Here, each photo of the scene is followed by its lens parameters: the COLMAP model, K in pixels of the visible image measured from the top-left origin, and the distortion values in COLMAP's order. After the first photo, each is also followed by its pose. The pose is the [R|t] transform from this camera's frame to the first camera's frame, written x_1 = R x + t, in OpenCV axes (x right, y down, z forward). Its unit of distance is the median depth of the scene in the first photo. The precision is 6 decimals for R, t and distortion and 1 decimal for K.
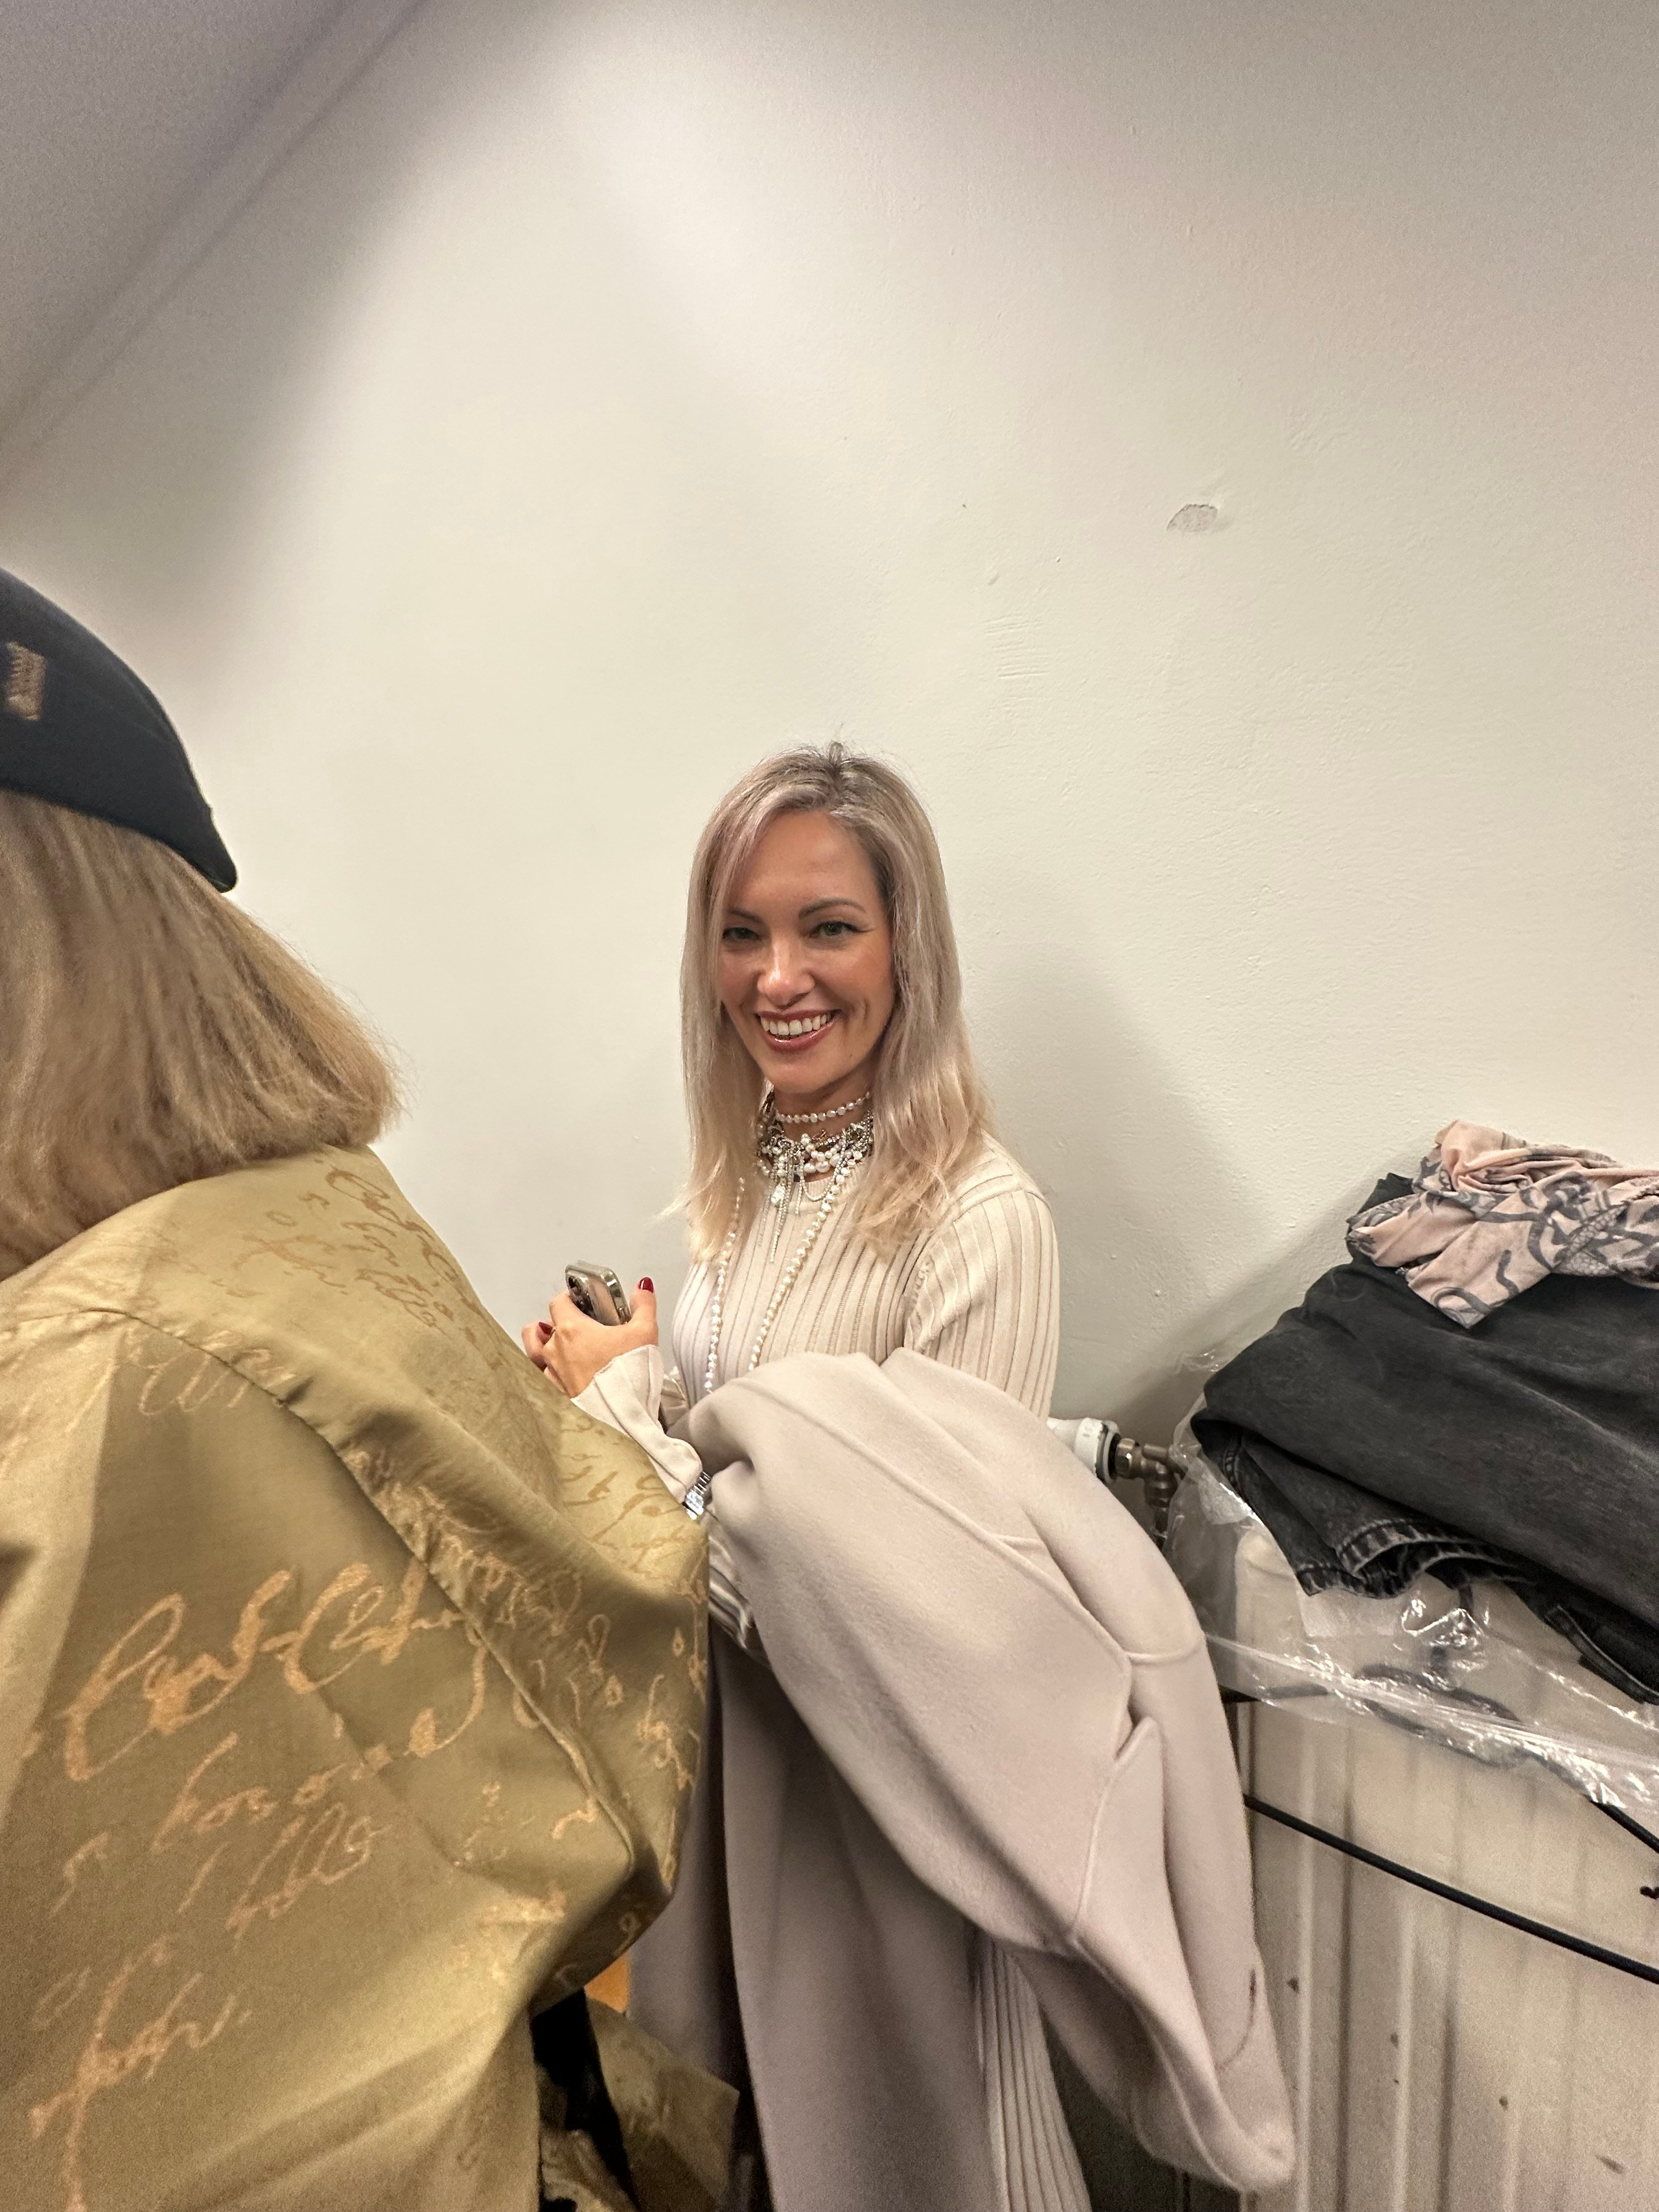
lens RADIAL K [[894.3, 0, 829.5], [0, 894.3, 1106.0], [0, 0, 1]] dist [0.001637, 0.000321]
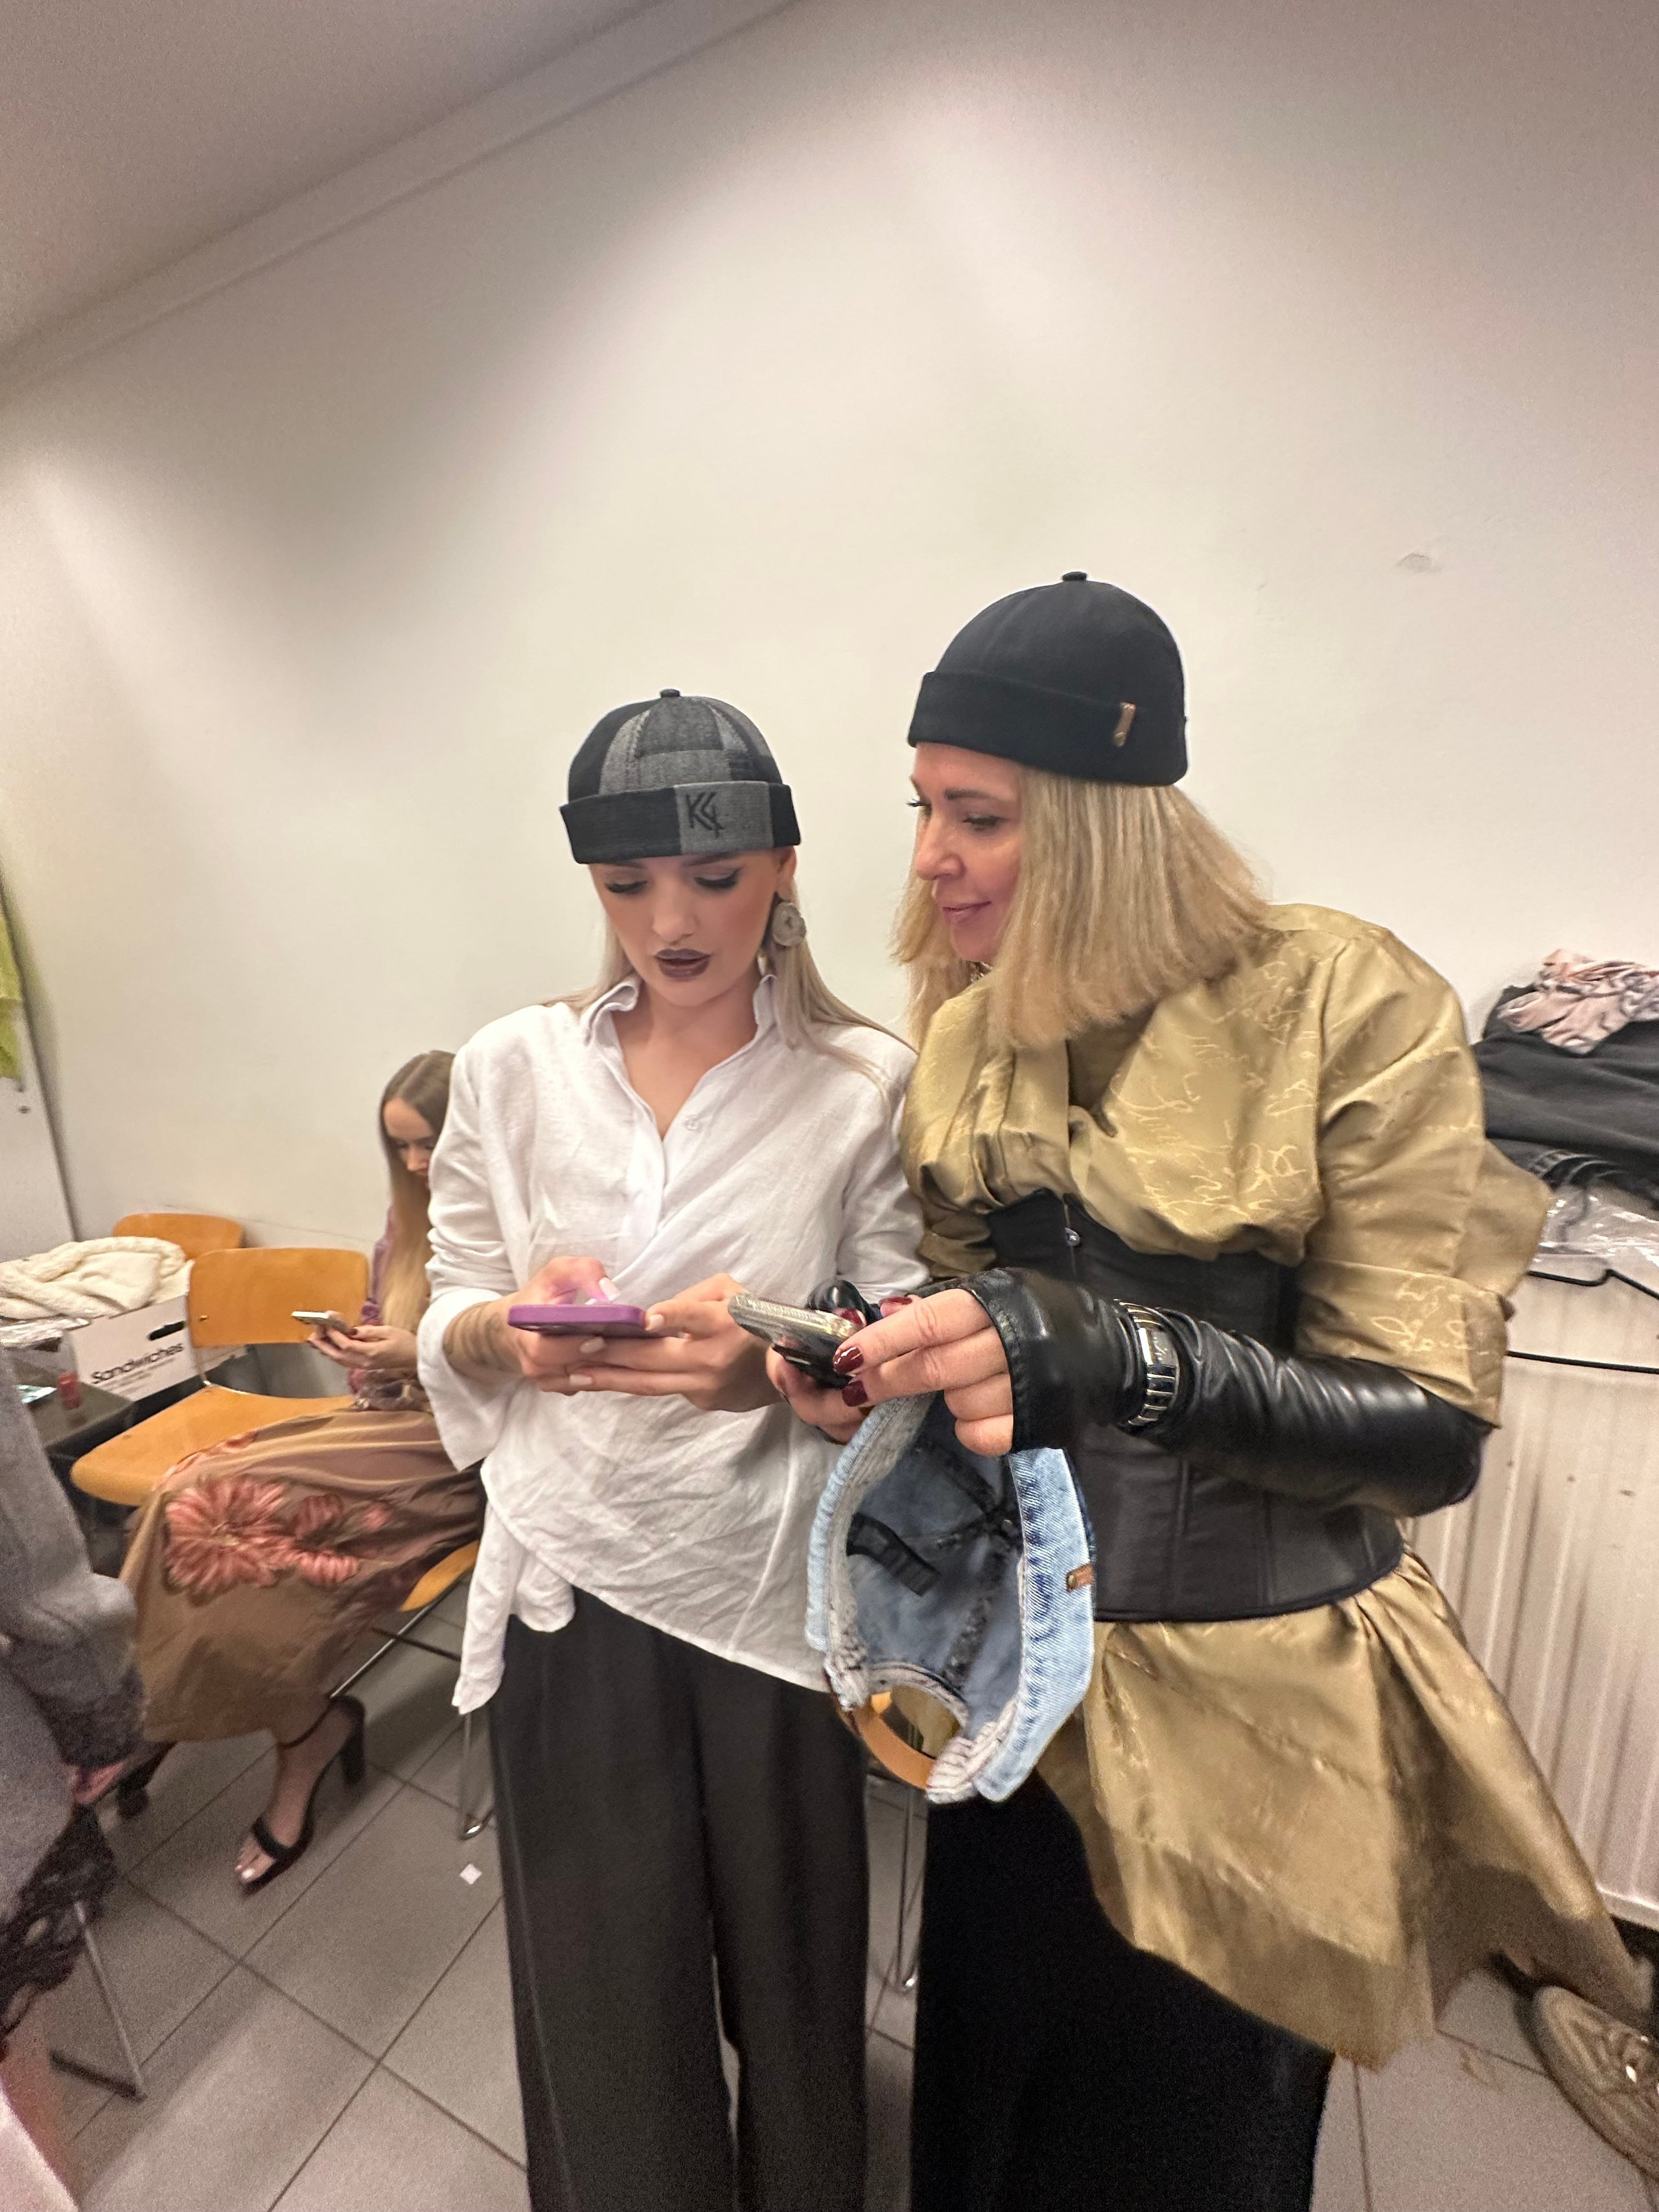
lens RADIAL K [[910.3, 0, 829.5], [0, 910.3, 1106.0], [0, 0, 1]] dist [0.010667, 0.000235]
pose [[0.984296, -0.012657, 0.176072, -1.104714], [0.001404, 0.997956, 0.063886, 0.226943], [-0.176521, -0.062635, 0.982302, -0.555131]]
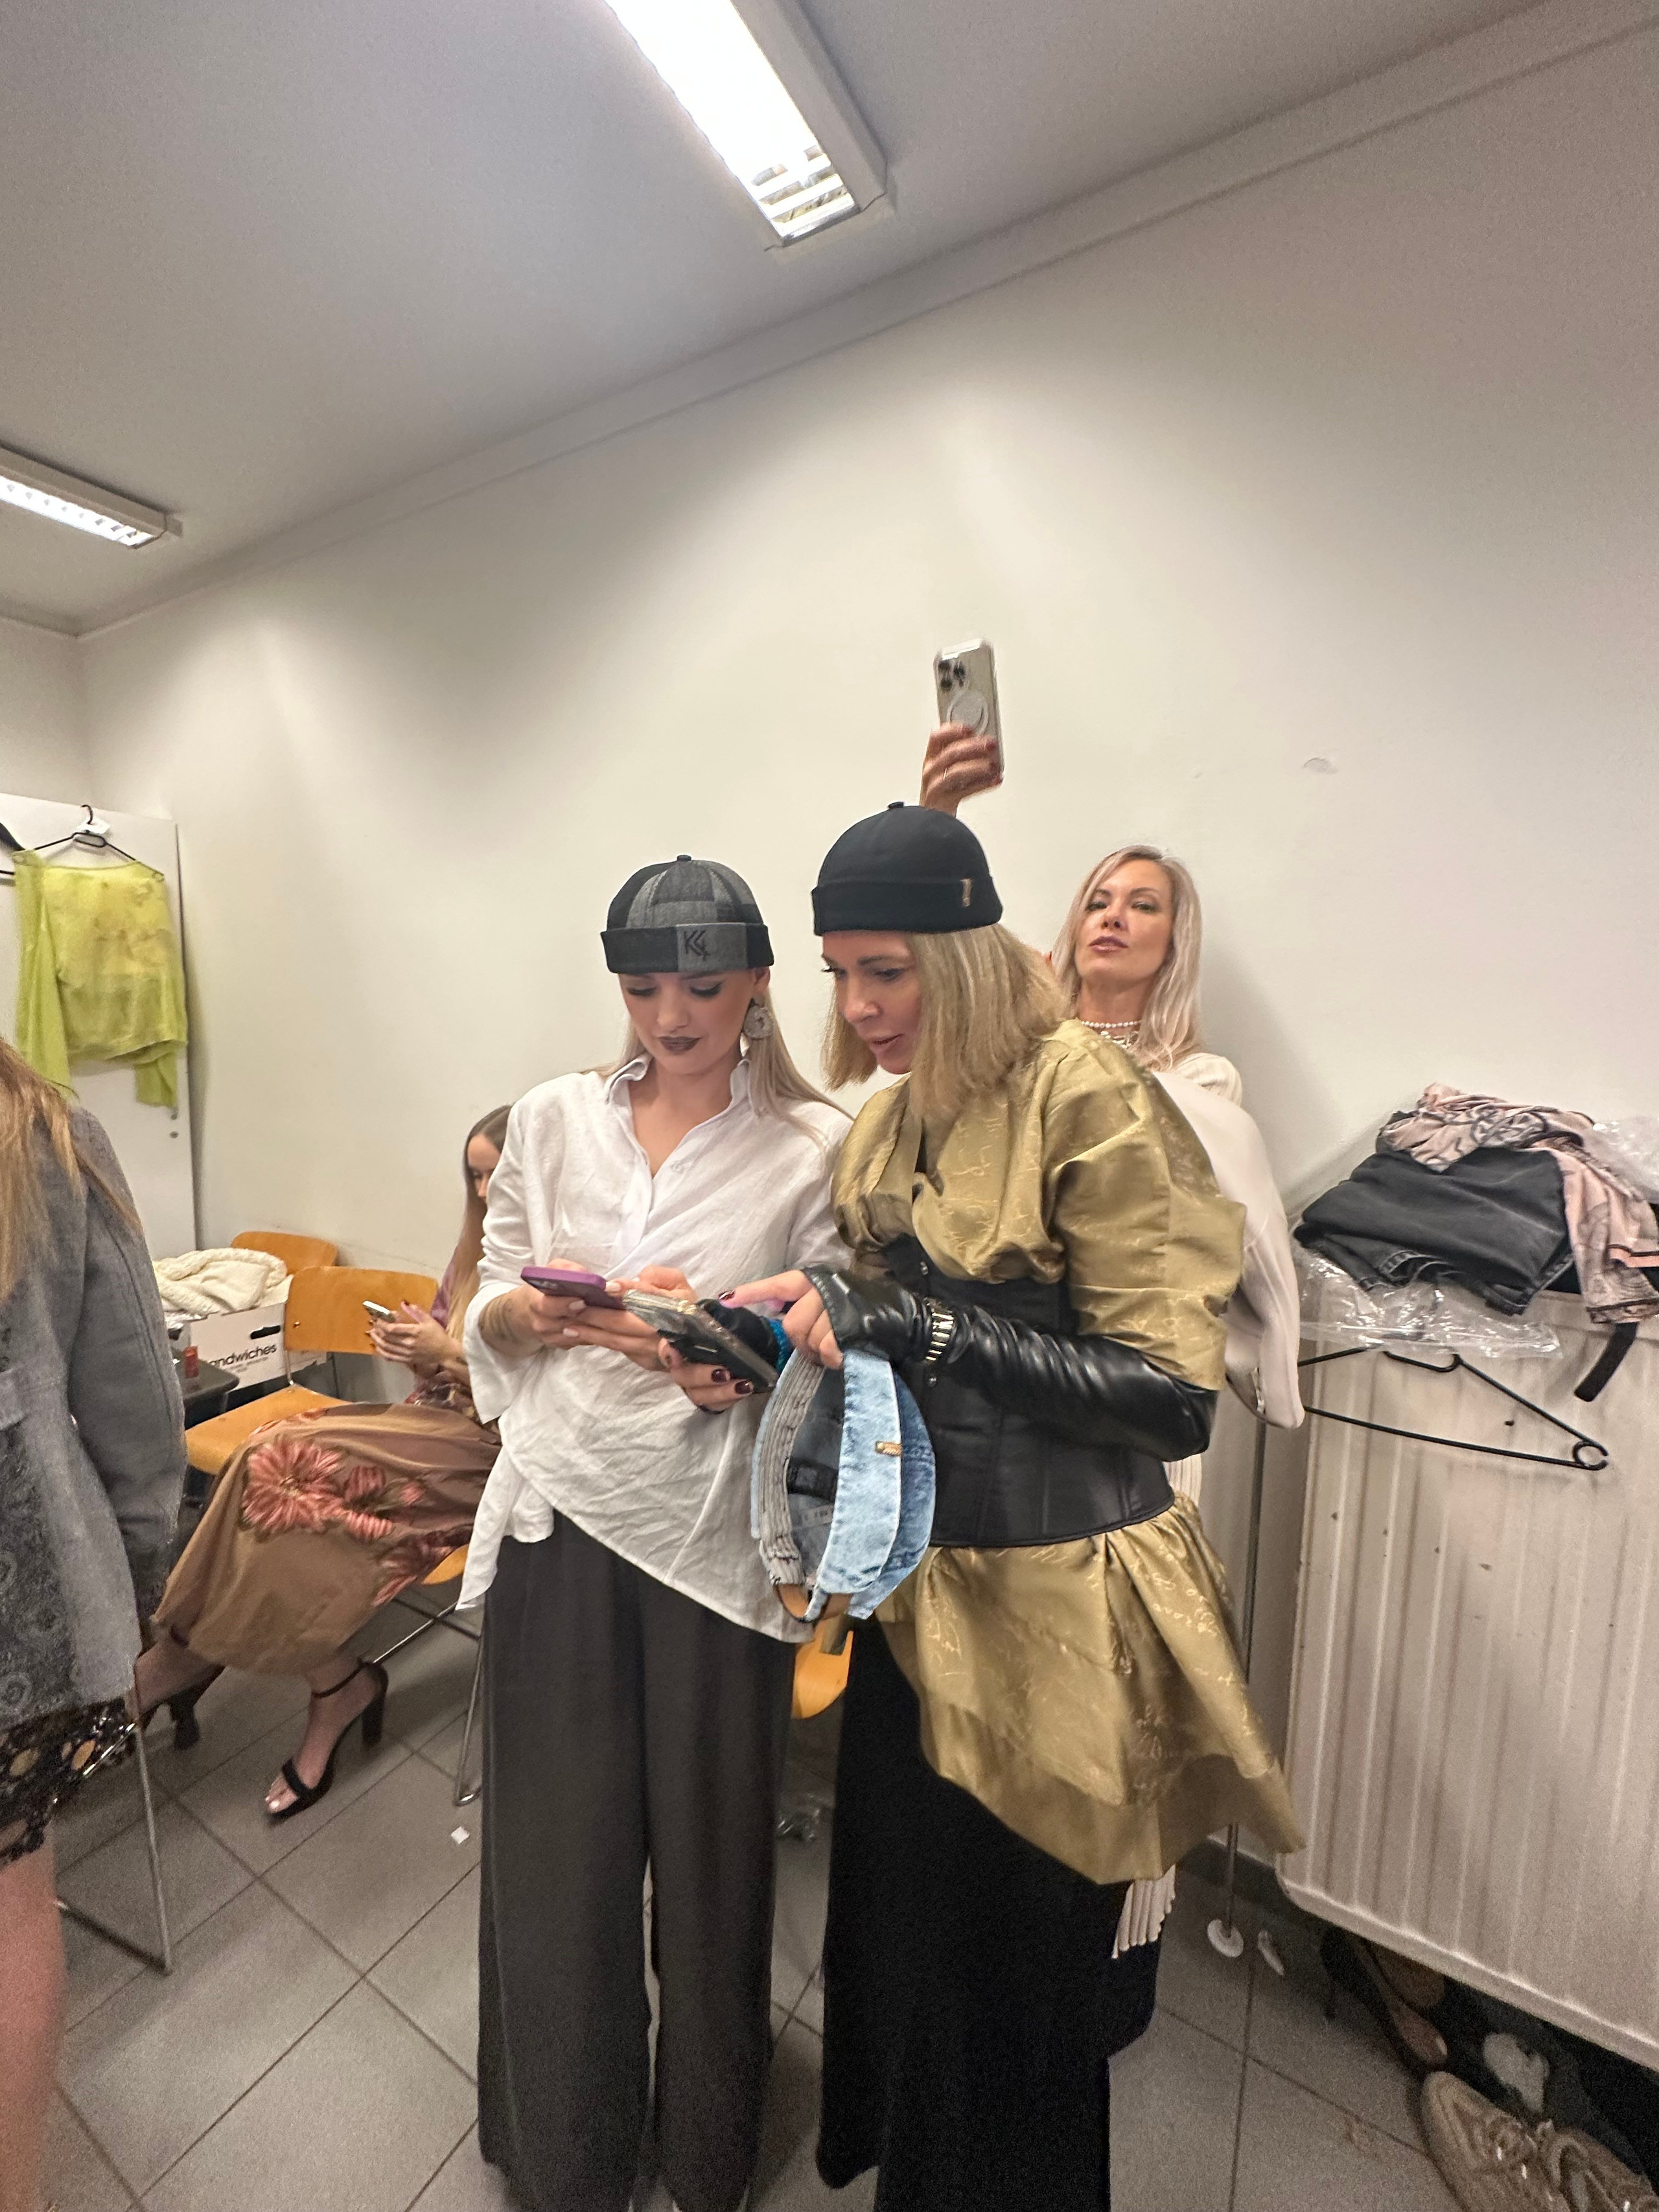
lens RADIAL K [[910.3, 0, 829.5], [0, 910.3, 1106.0], [0, 0, 1]] dist [0.010667, 0.000235]
pose [[0.993326, 0.072813, 0.089451, -0.935119], [-0.070183, 0.997014, -0.032208, 0.259177], [-0.091529, 0.025715, 0.995470, -1.035928]]
